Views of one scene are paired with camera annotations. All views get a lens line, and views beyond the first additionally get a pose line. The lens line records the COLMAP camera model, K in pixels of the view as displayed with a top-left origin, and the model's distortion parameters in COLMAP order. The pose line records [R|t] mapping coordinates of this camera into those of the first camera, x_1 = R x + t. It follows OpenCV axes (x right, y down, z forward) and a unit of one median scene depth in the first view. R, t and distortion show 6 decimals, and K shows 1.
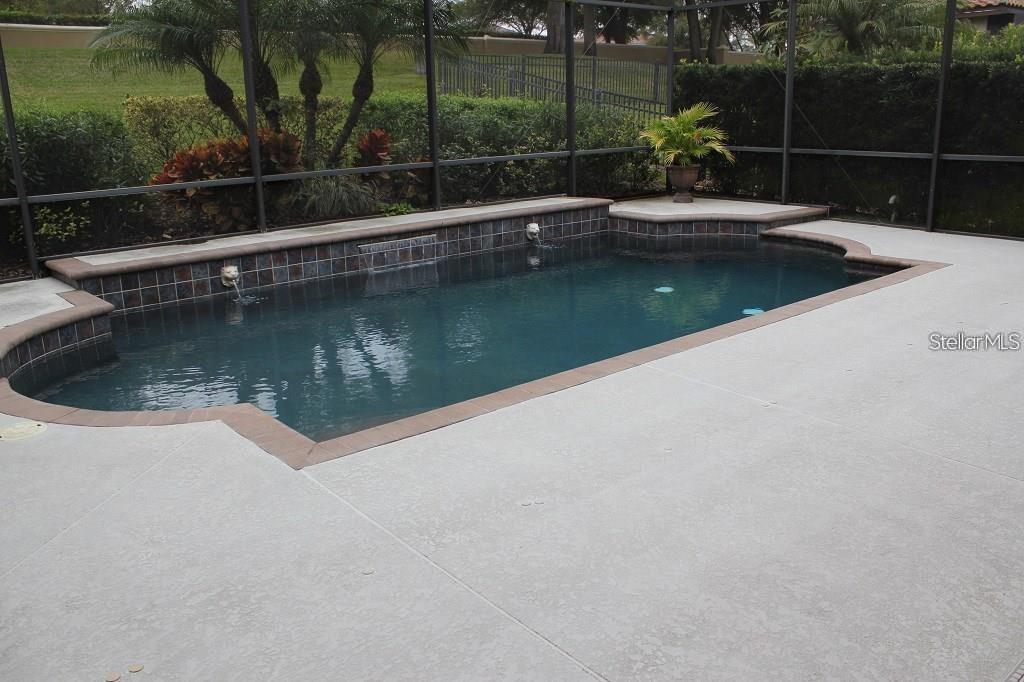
lens RADIAL K [[859.2, 0, 512.0], [0, 859.2, 341.0], [0, 0, 1]] dist [-0.140577, 0.108758]
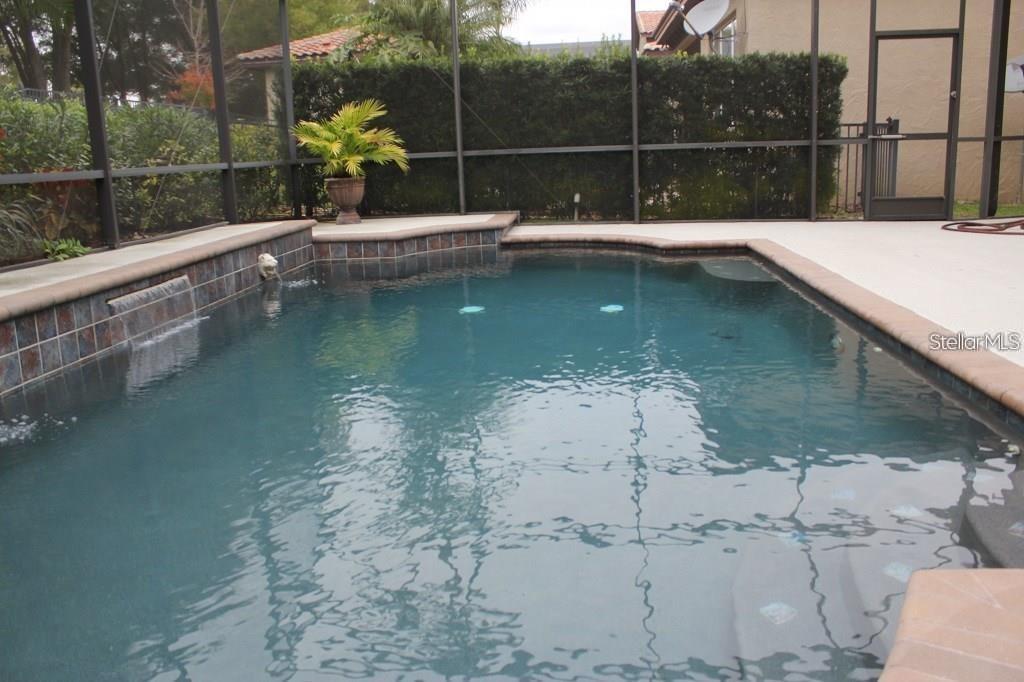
lens RADIAL K [[859.2, 0, 512.0], [0, 859.2, 341.0], [0, 0, 1]] dist [-0.140577, 0.108758]
pose [[0.711709, -0.153444, 0.685511, -0.310363], [0.204929, 0.978756, 0.006324, -0.031879], [-0.671919, 0.135980, 0.728035, 0.376638]]
